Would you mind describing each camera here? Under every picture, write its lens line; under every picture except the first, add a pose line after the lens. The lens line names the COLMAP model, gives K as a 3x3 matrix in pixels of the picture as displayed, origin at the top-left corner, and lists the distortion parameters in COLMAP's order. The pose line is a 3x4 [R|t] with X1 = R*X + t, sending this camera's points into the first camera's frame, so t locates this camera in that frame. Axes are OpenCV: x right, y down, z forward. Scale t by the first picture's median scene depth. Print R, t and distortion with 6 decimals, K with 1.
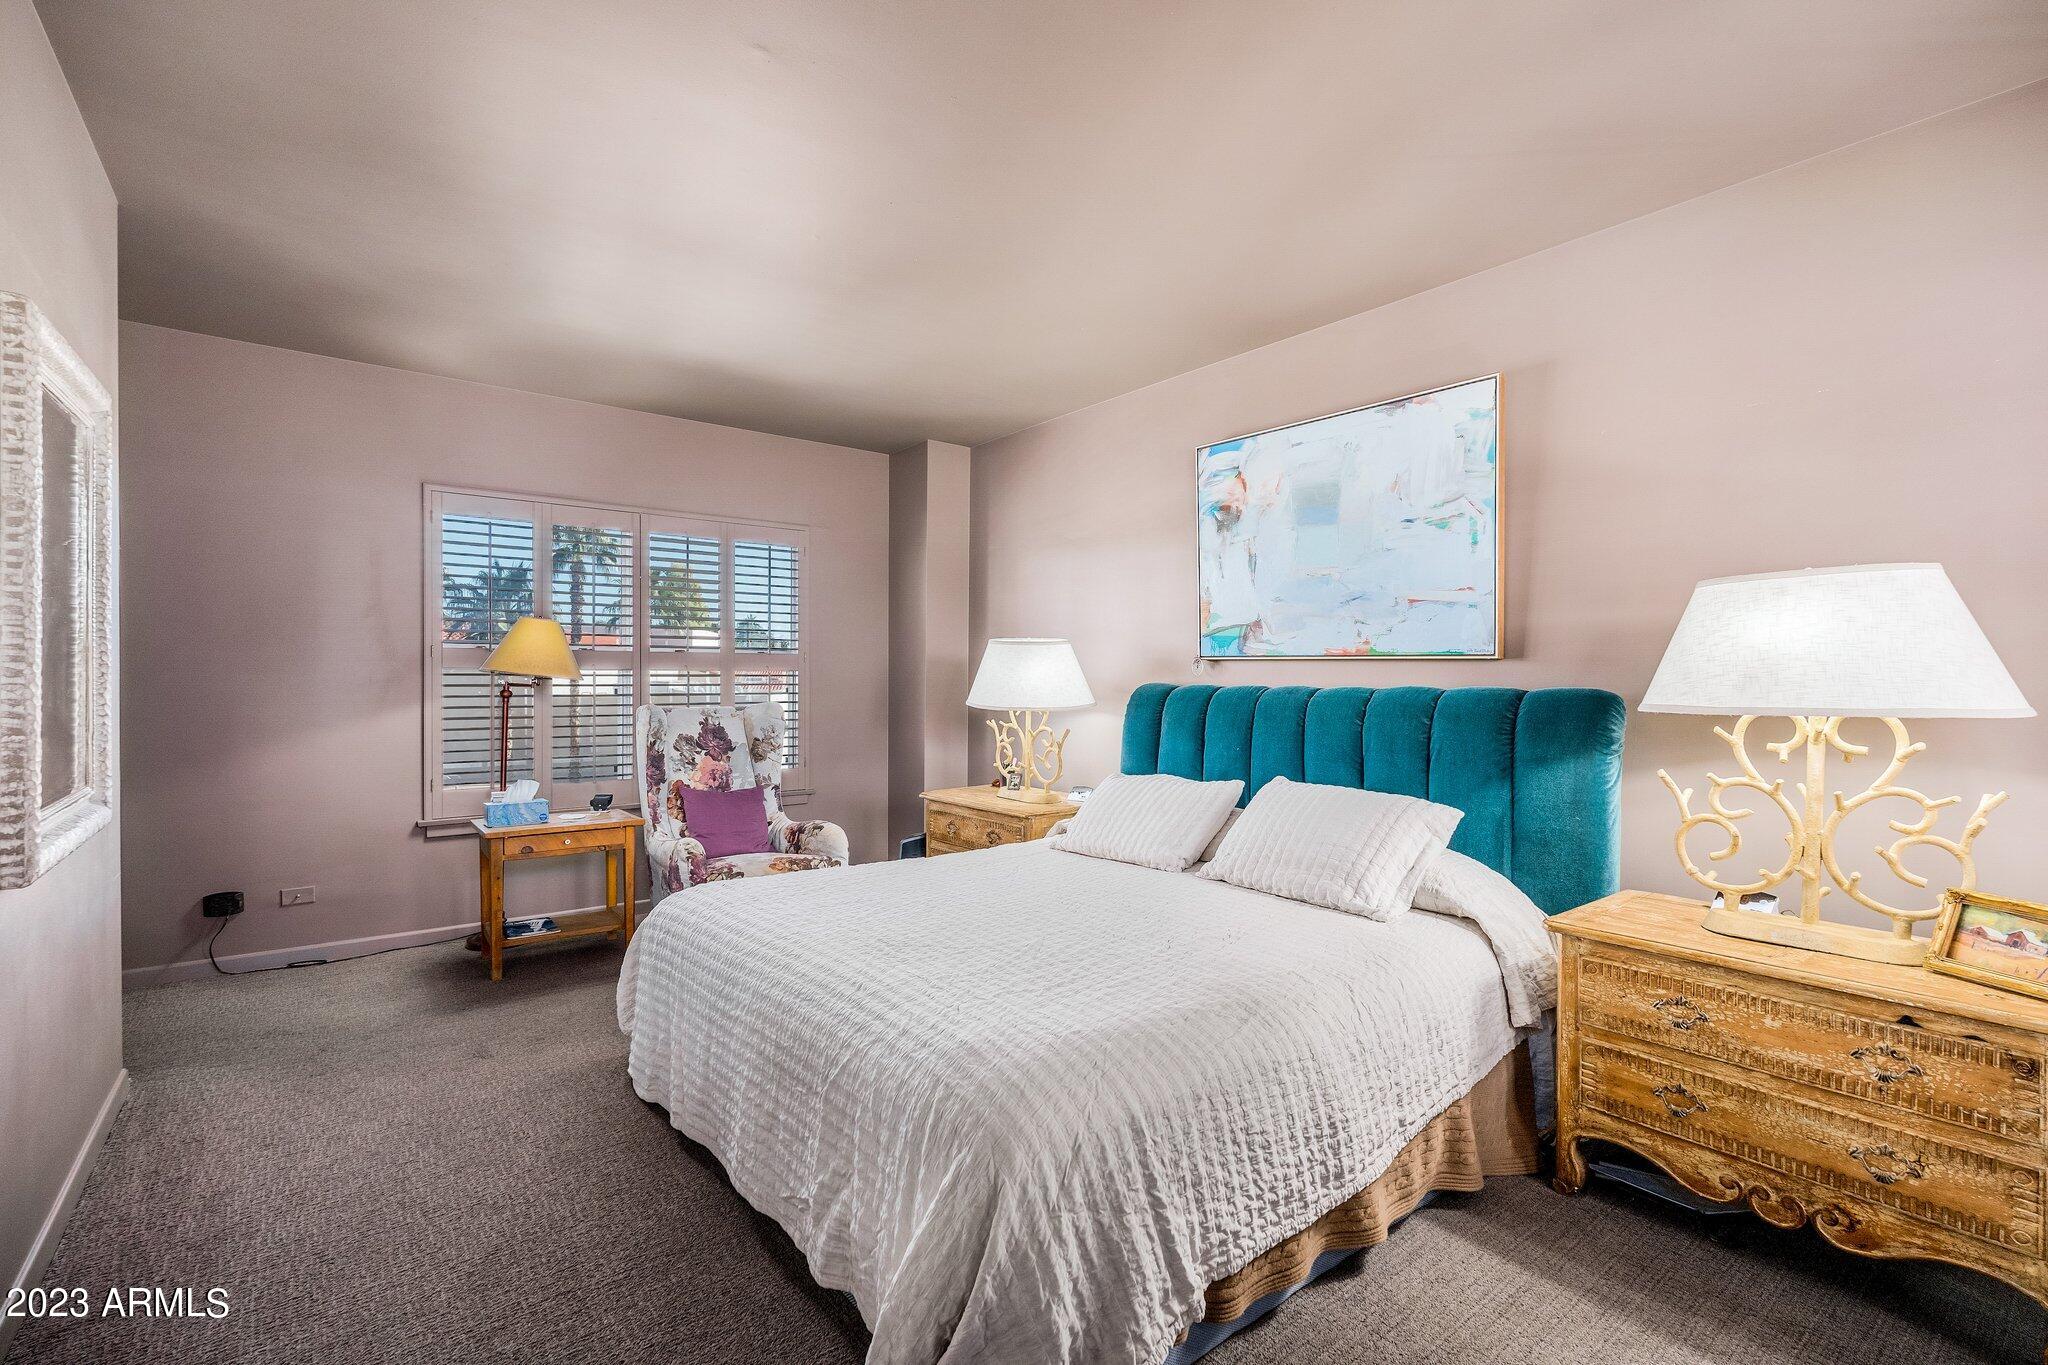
lens RADIAL K [[916.2, 0, 1024.0], [0, 916.2, 682.5], [0, 0, 1]] dist [-0.001117, 0.000478]
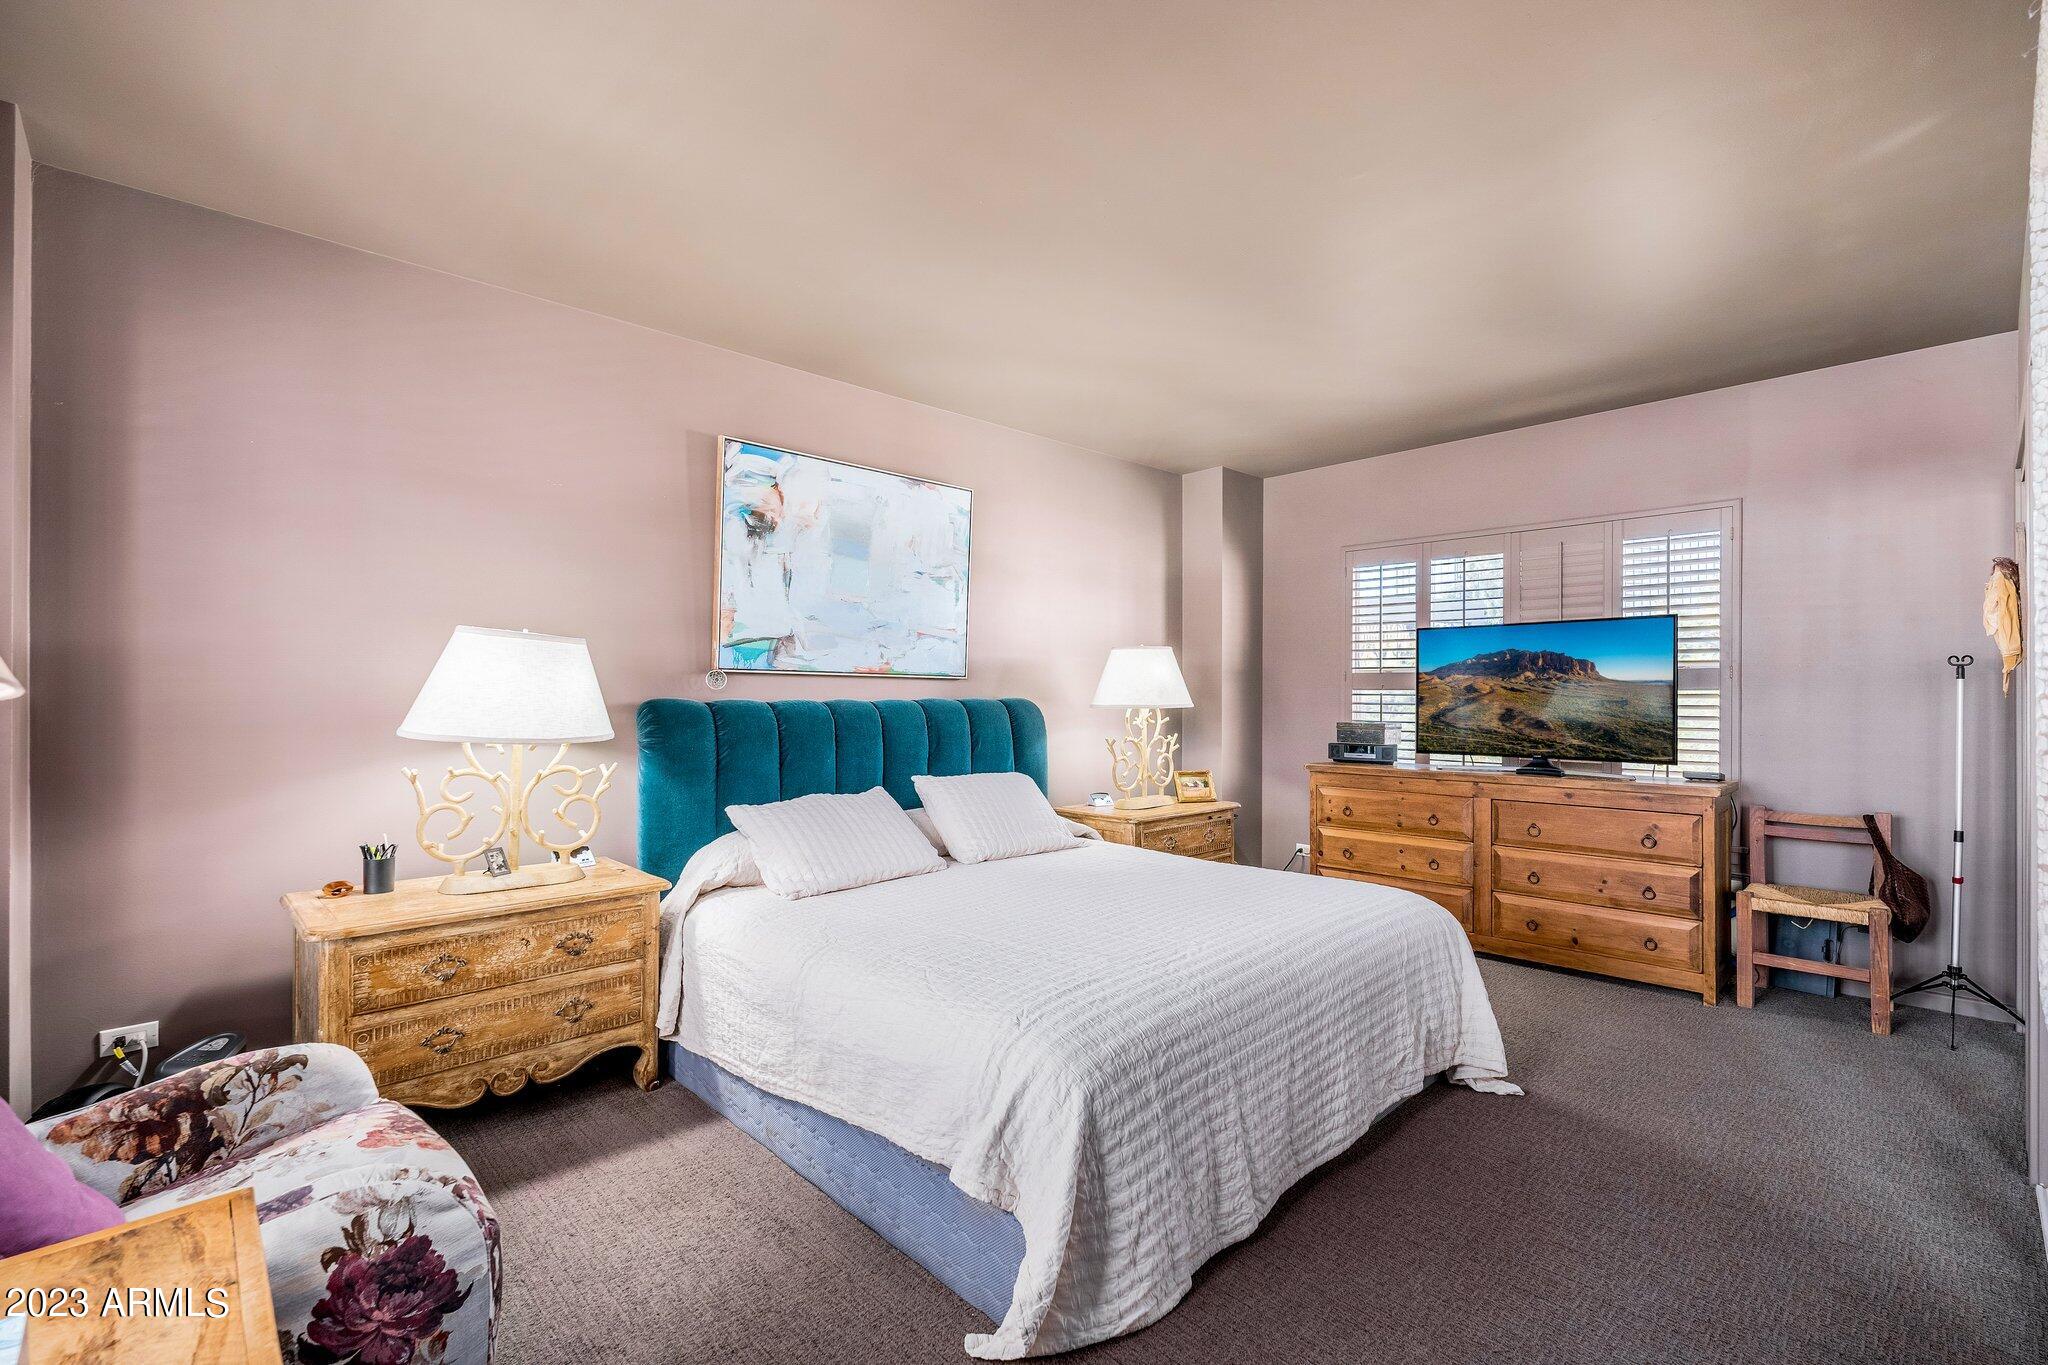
lens RADIAL K [[916.2, 0, 1024.0], [0, 916.2, 682.5], [0, 0, 1]] dist [-0.001117, 0.000478]
pose [[-0.091010, -0.001020, 0.995849, -0.785355], [-0.005079, 0.999987, 0.000560, -0.017529], [-0.995837, -0.005007, -0.091014, 0.839097]]
